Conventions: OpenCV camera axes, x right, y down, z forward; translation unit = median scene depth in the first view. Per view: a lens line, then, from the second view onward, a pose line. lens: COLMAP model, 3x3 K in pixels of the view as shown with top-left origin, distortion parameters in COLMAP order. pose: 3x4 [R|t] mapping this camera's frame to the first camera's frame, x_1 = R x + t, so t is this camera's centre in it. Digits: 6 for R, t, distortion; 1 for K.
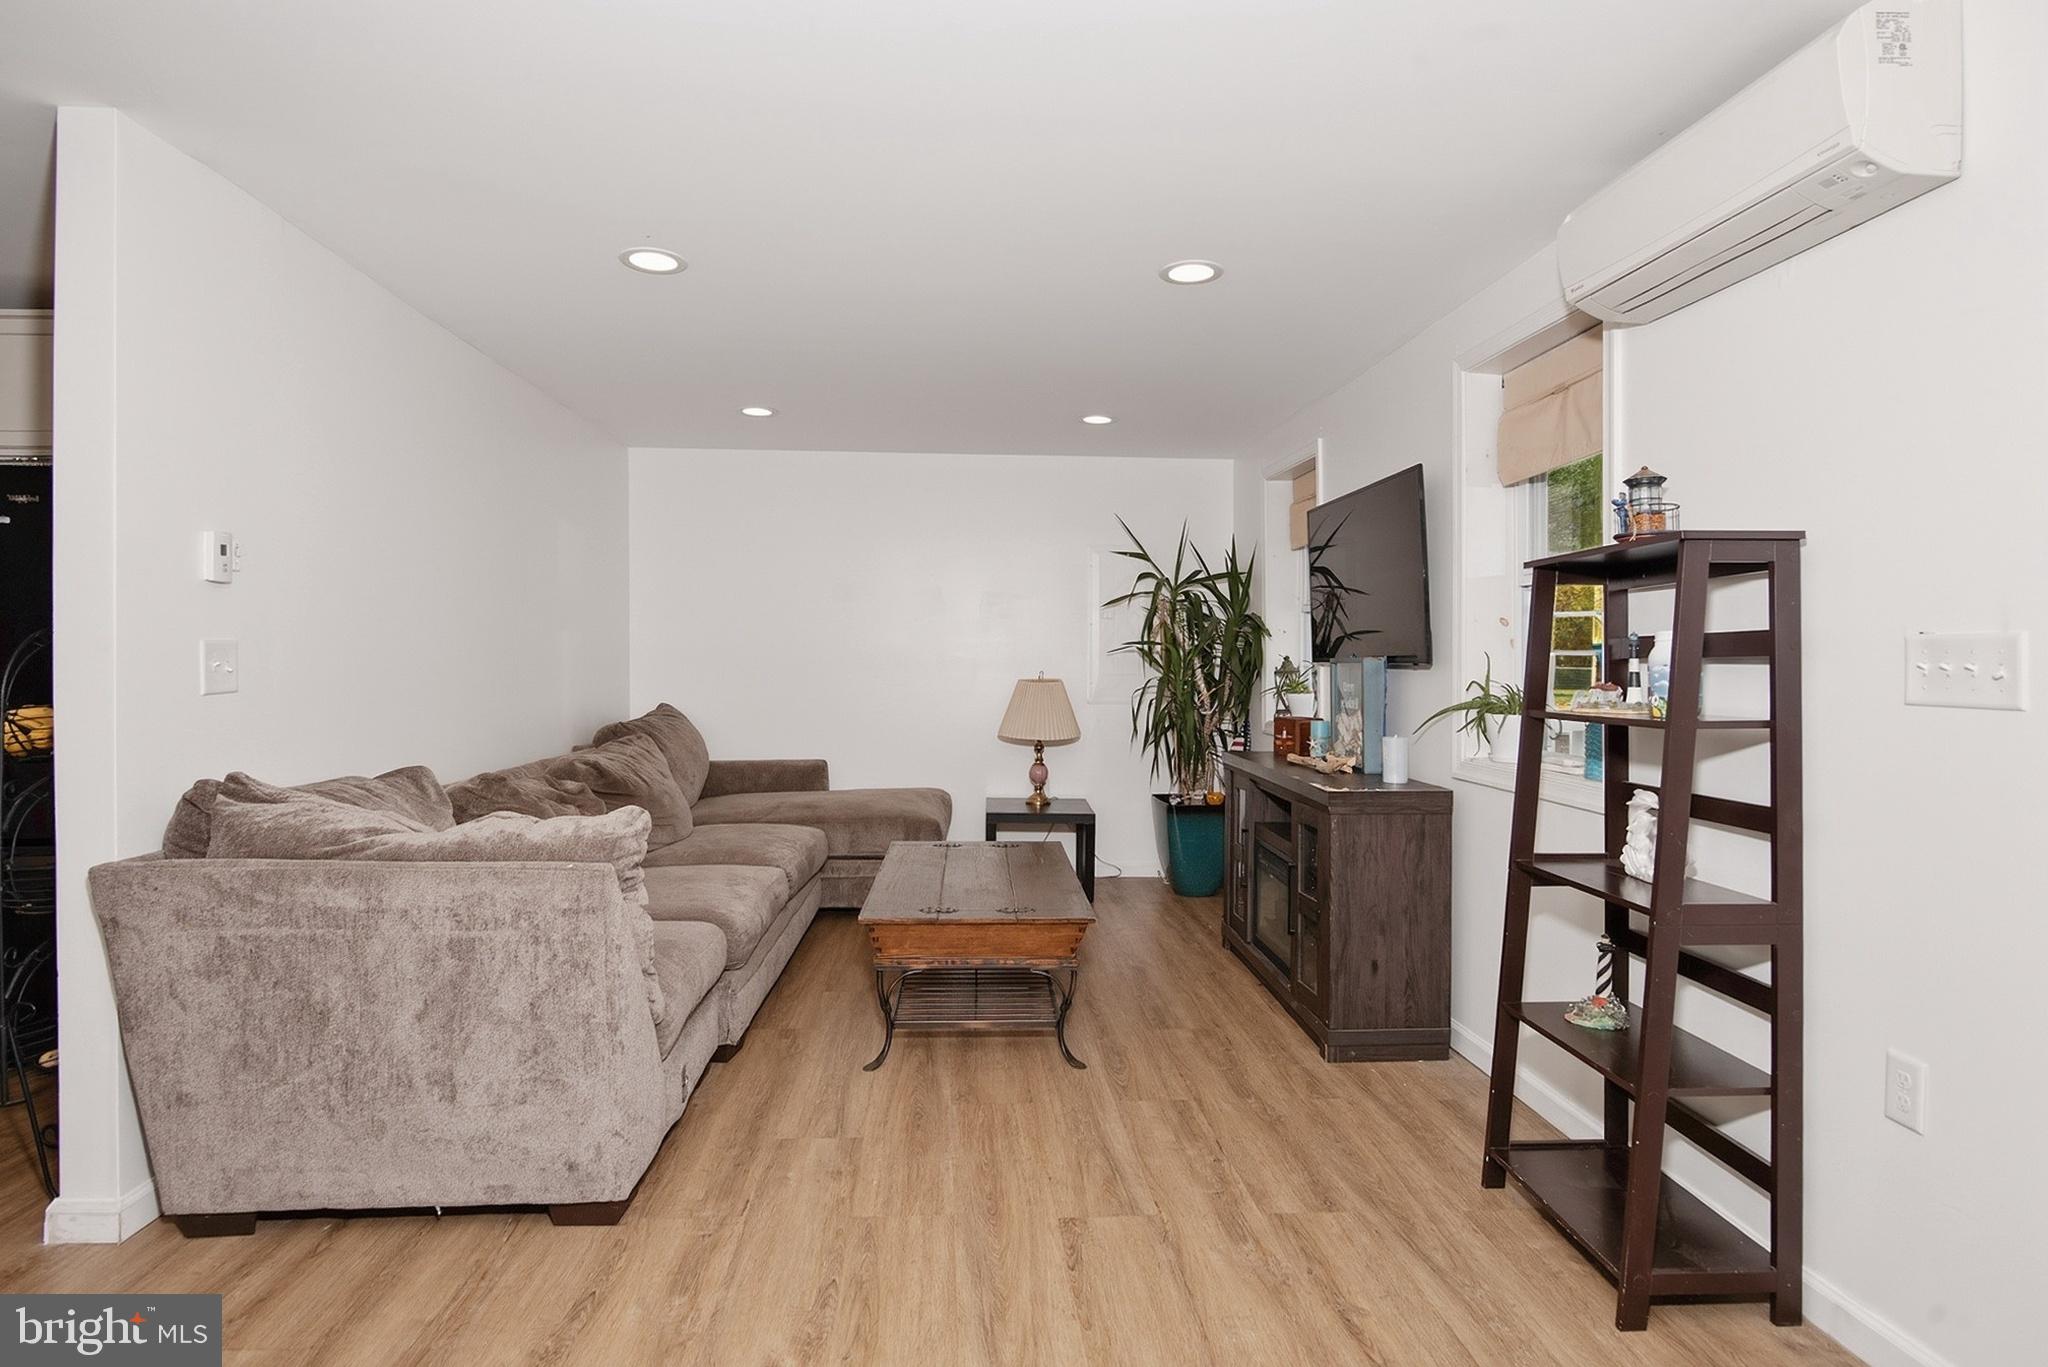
lens RADIAL K [[1088.9, 0, 1023.3], [0, 1088.9, 665.3], [0, 0, 1]] dist [-0.020439, 0.000060]
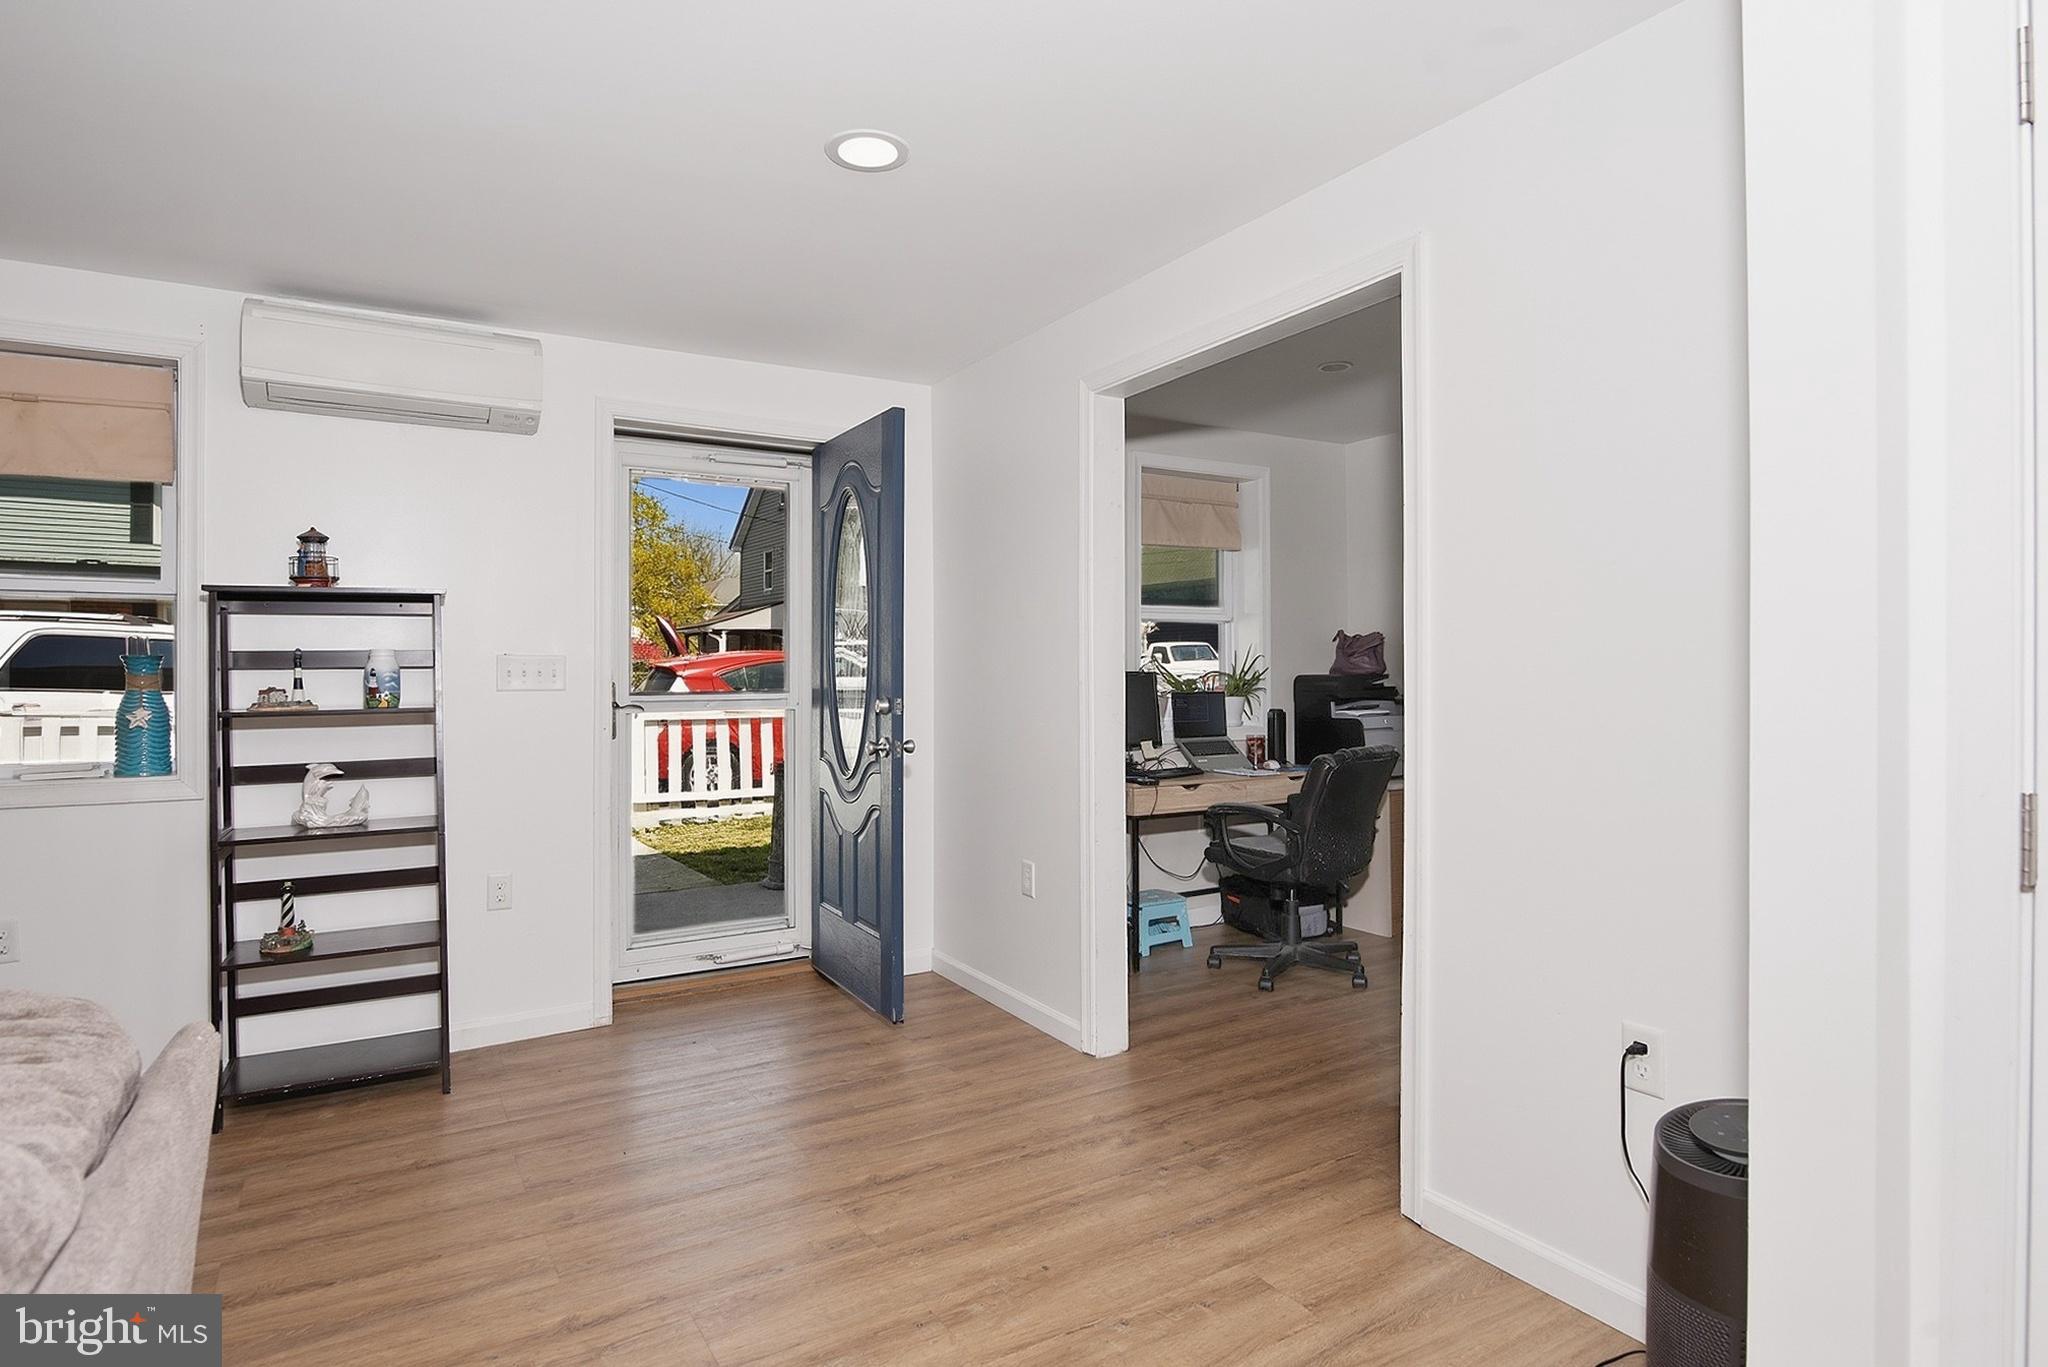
lens RADIAL K [[1096.2, 0, 1013.0], [0, 1096.2, 668.3], [0, 0, 1]] dist [-0.015428, 0.000292]
pose [[-0.450325, -0.004988, 0.892851, -0.720954], [0.007925, 0.999923, 0.009583, -0.008132], [-0.892830, 0.011391, -0.450250, 0.565208]]
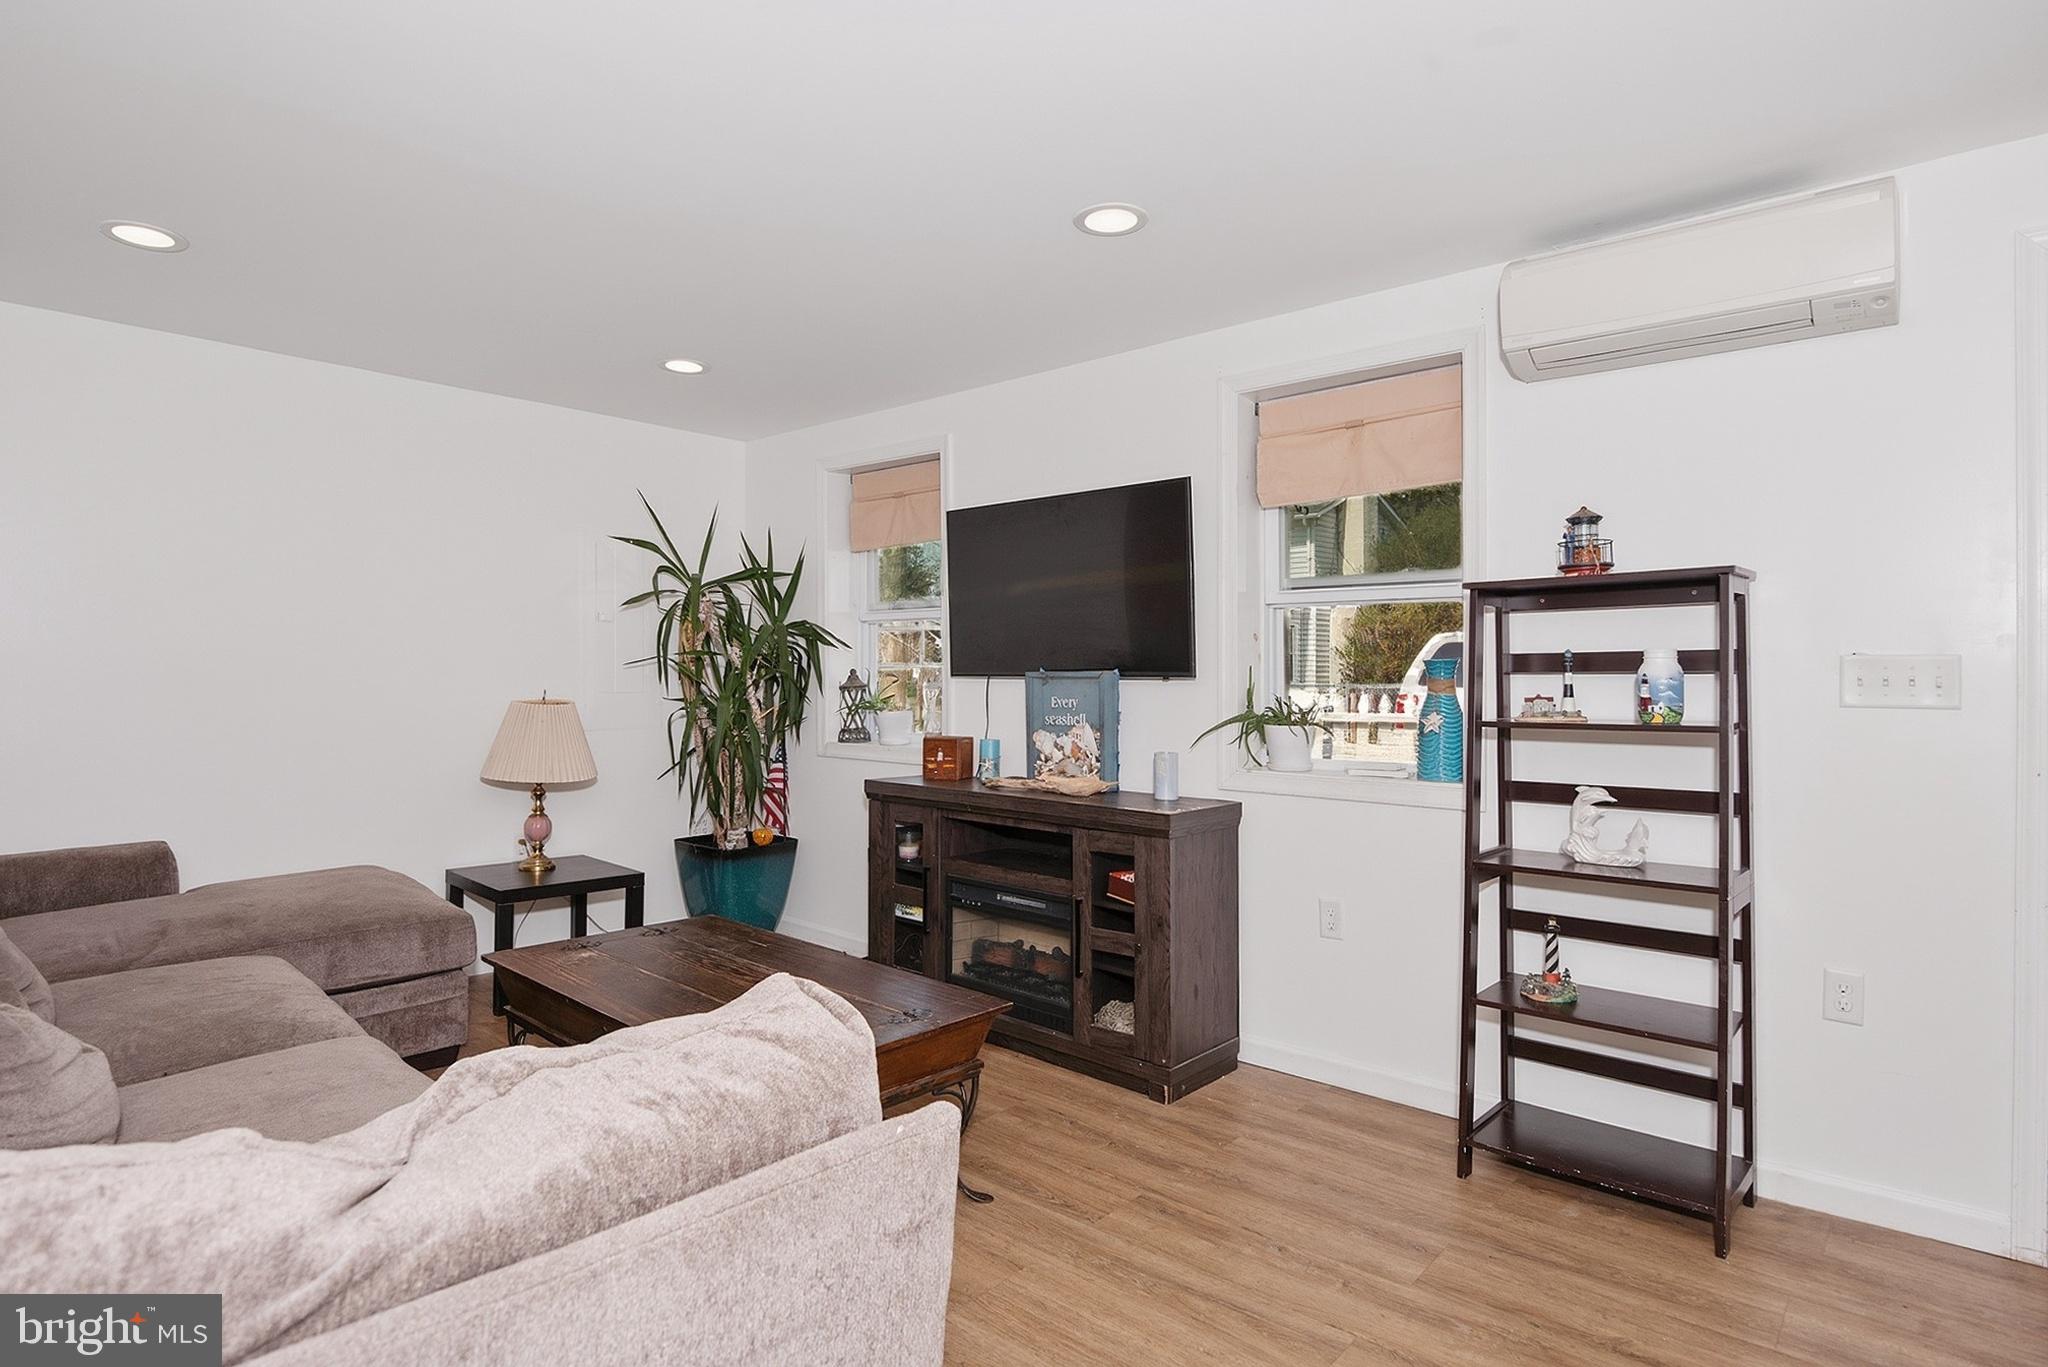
lens RADIAL K [[1084.7, 0, 1017.6], [0, 1084.7, 668.2], [0, 0, 1]] dist [-0.014070, 0.000283]
pose [[0.706767, 0.001402, 0.707445, -0.458067], [0.005163, 0.999961, -0.007140, -0.003927], [-0.707428, 0.008699, 0.706732, 0.416681]]
